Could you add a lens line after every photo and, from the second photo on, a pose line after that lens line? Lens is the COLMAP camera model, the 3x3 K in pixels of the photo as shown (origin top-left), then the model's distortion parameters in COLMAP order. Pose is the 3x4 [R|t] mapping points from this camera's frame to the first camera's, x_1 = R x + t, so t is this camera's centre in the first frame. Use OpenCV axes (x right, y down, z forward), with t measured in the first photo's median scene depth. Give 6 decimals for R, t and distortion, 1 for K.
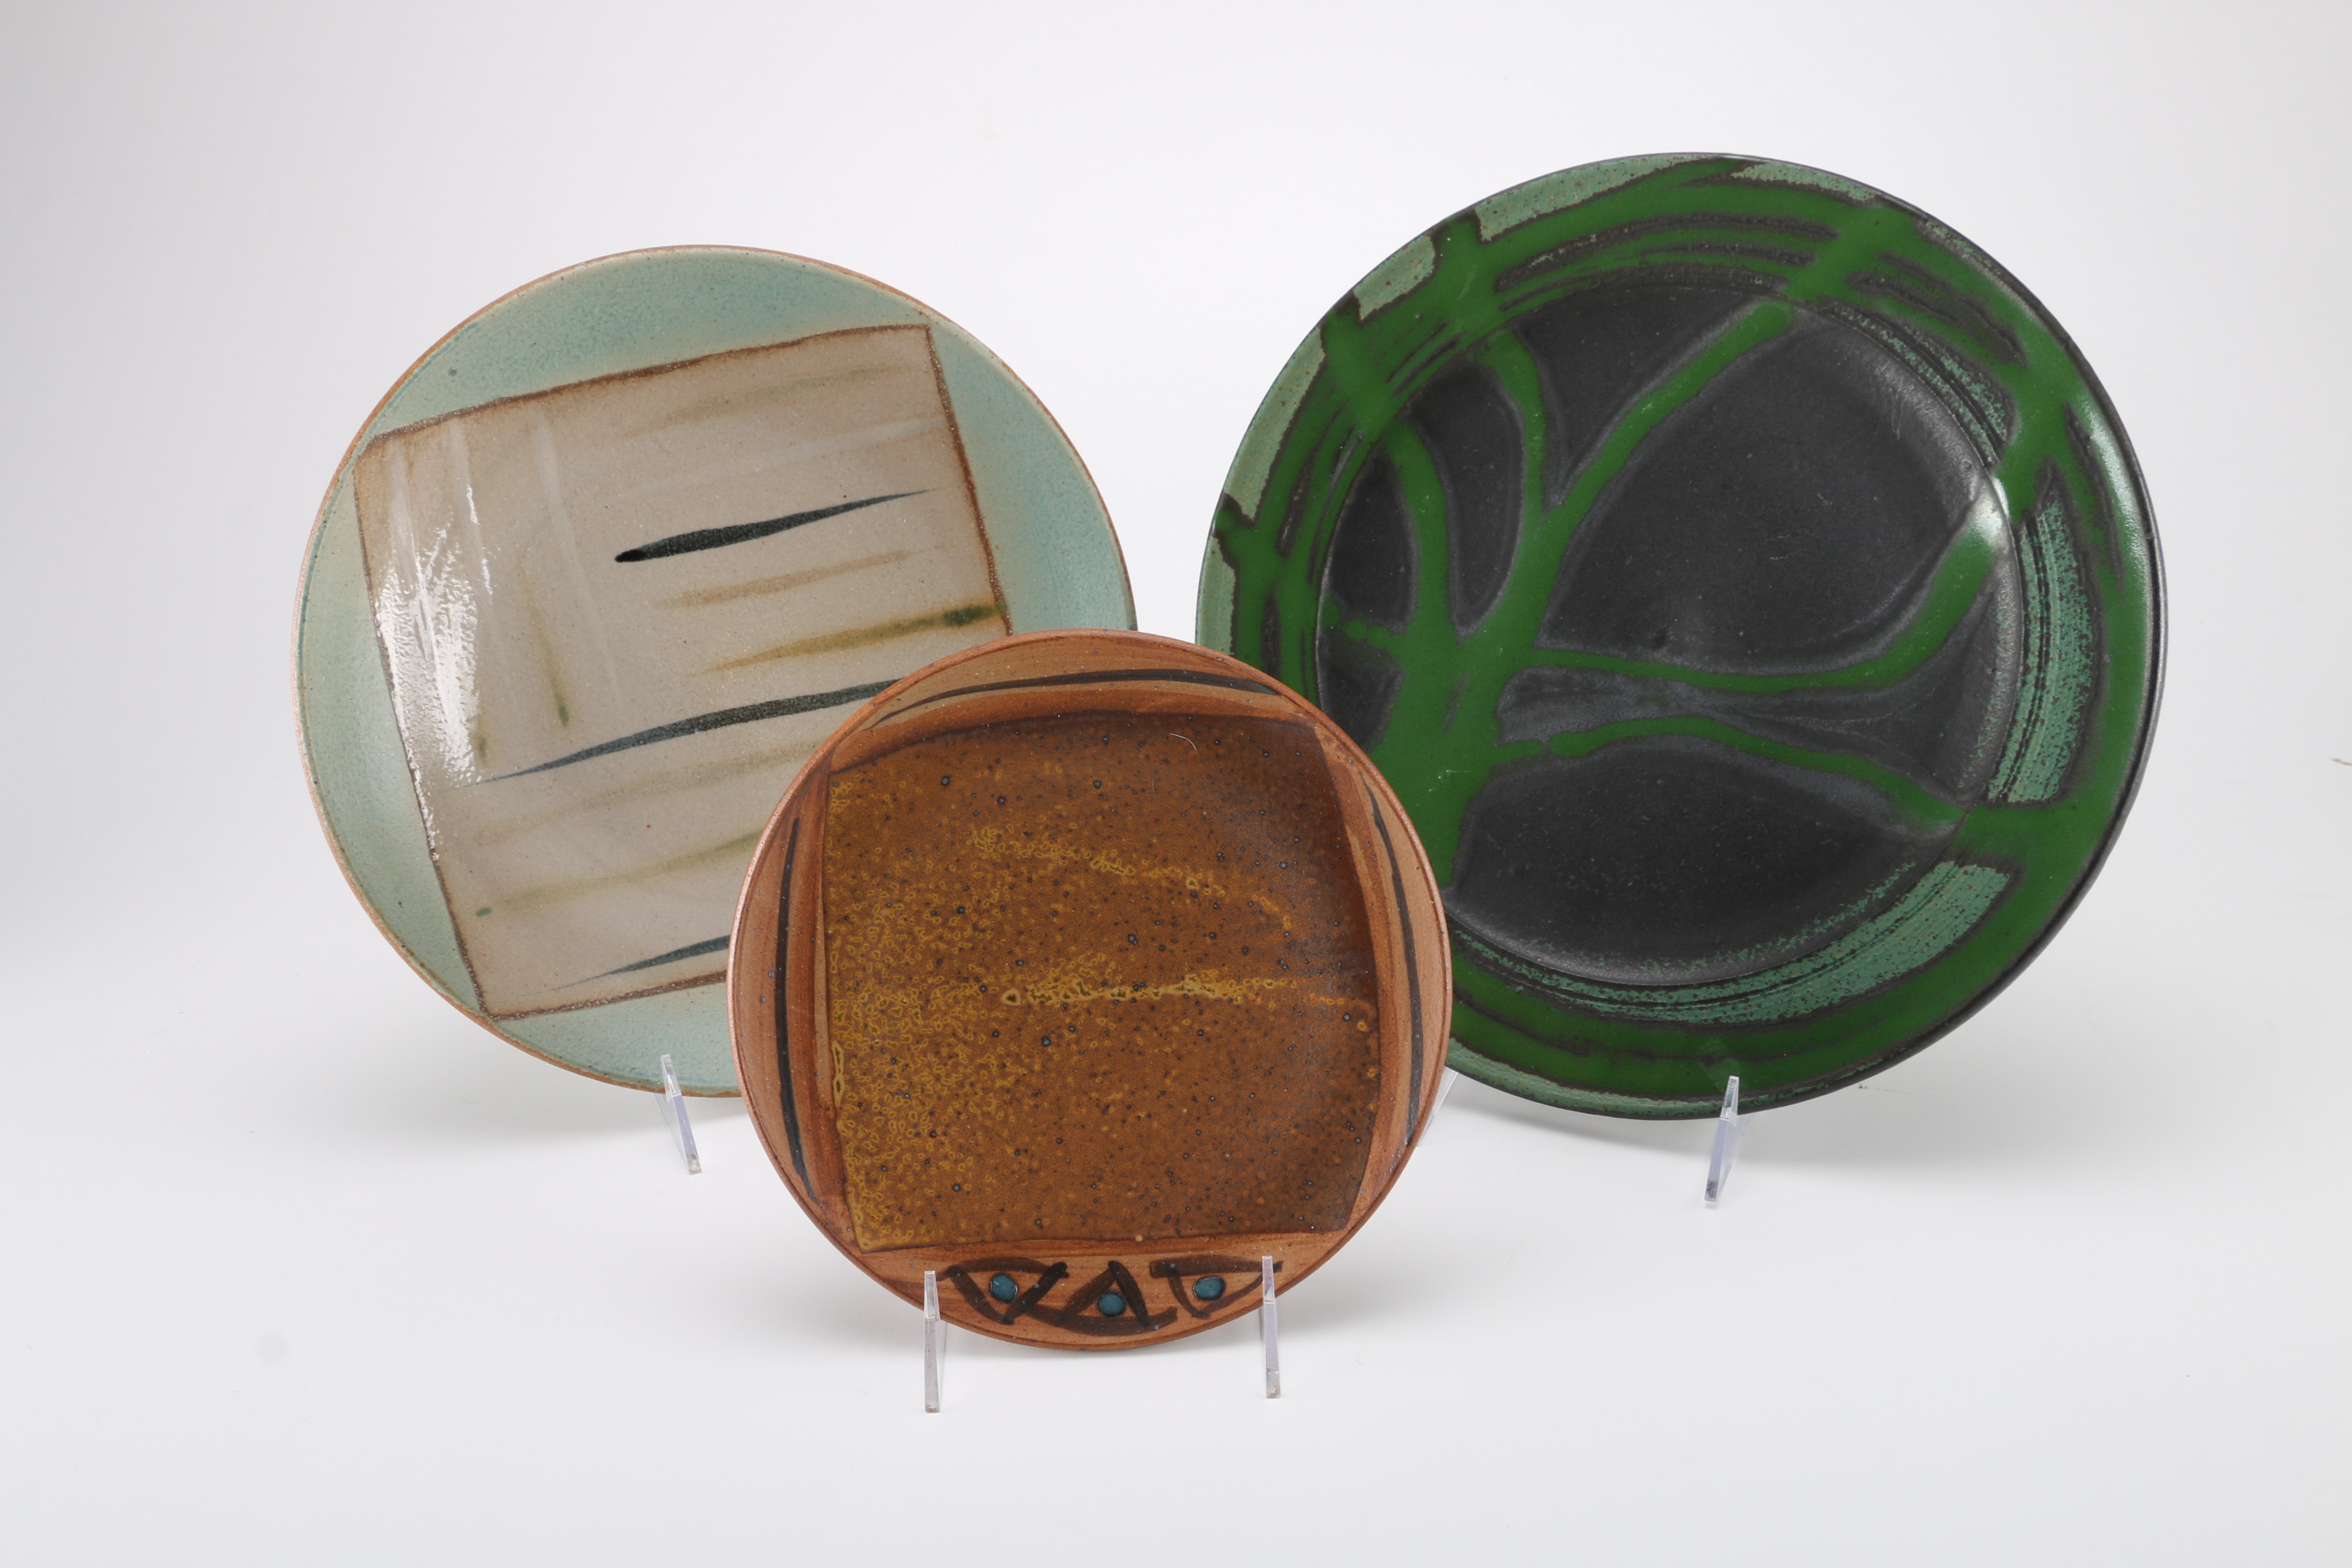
lens RADIAL K [[2734.2, 0, 1172.5], [0, 2734.2, 795.3], [0, 0, 1]] dist [-0.048093, 0.000000]
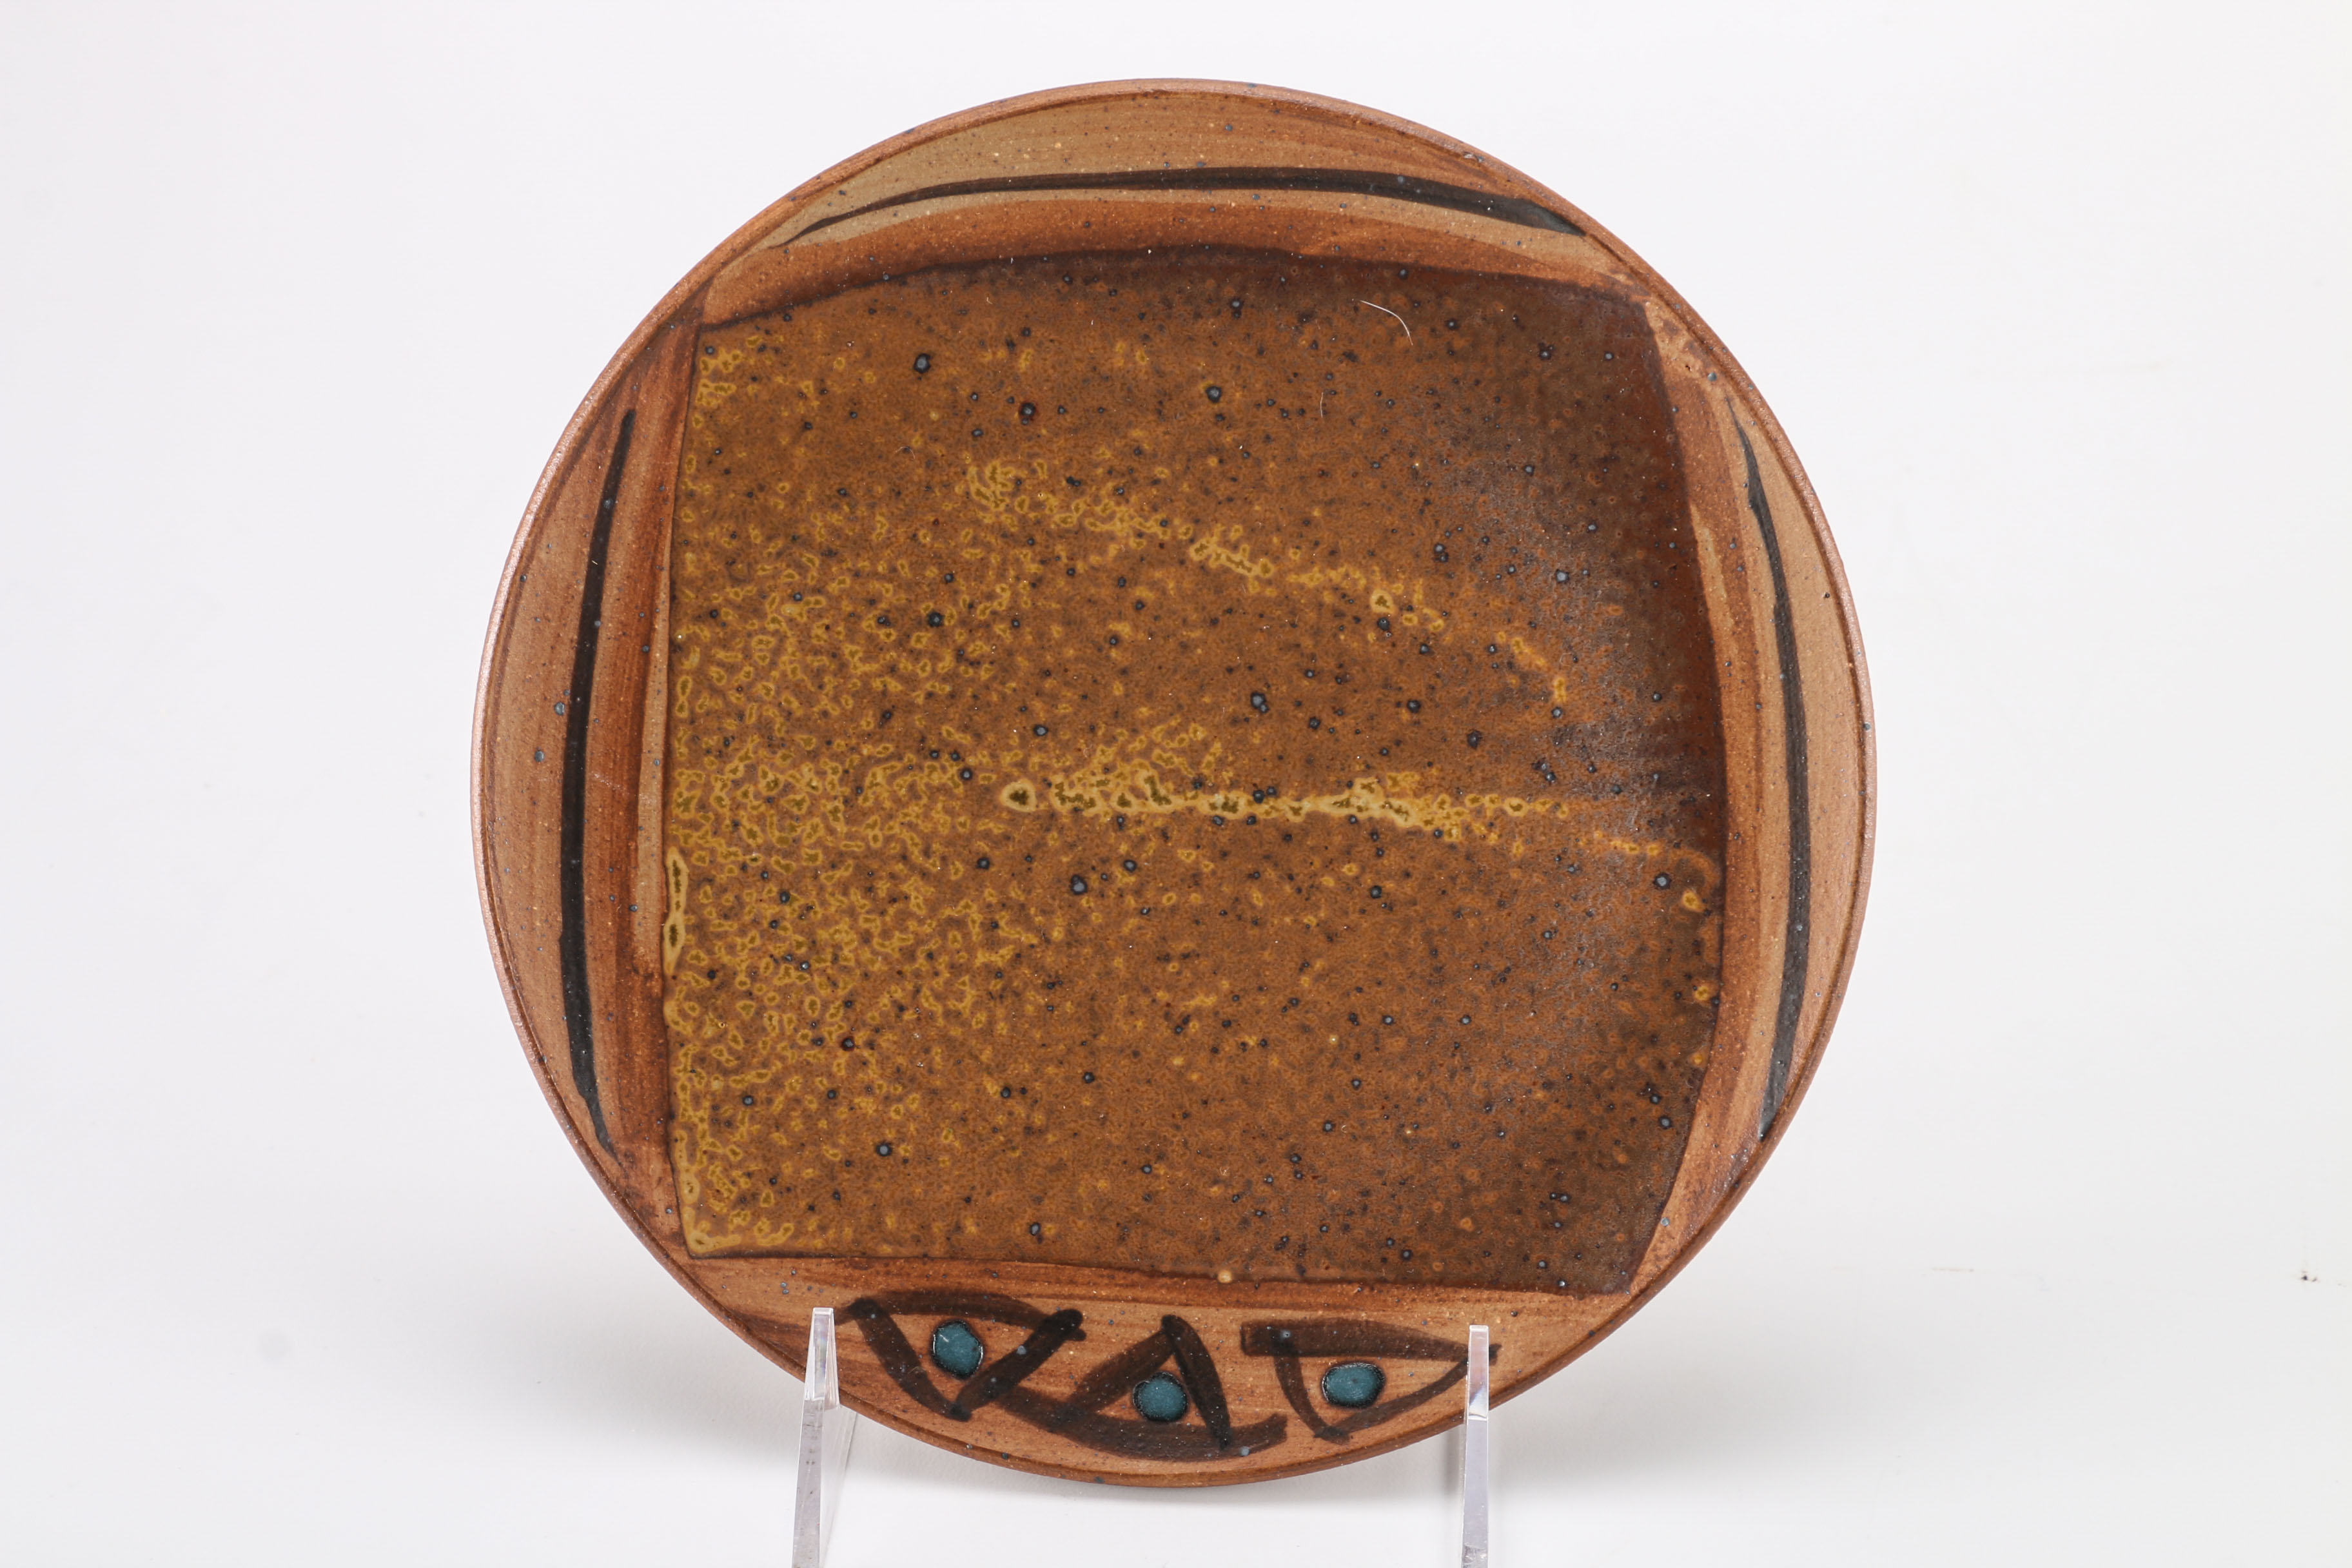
lens RADIAL K [[3642.5, 0, 1166.0], [0, 3642.5, 781.3], [0, 0, 1]] dist [0.009428, 0.000000]
pose [[0.995242, 0.079039, -0.056967, 0.008584], [-0.078934, 0.996871, 0.004096, 0.067382], [0.057112, 0.000420, 0.998368, 0.312834]]
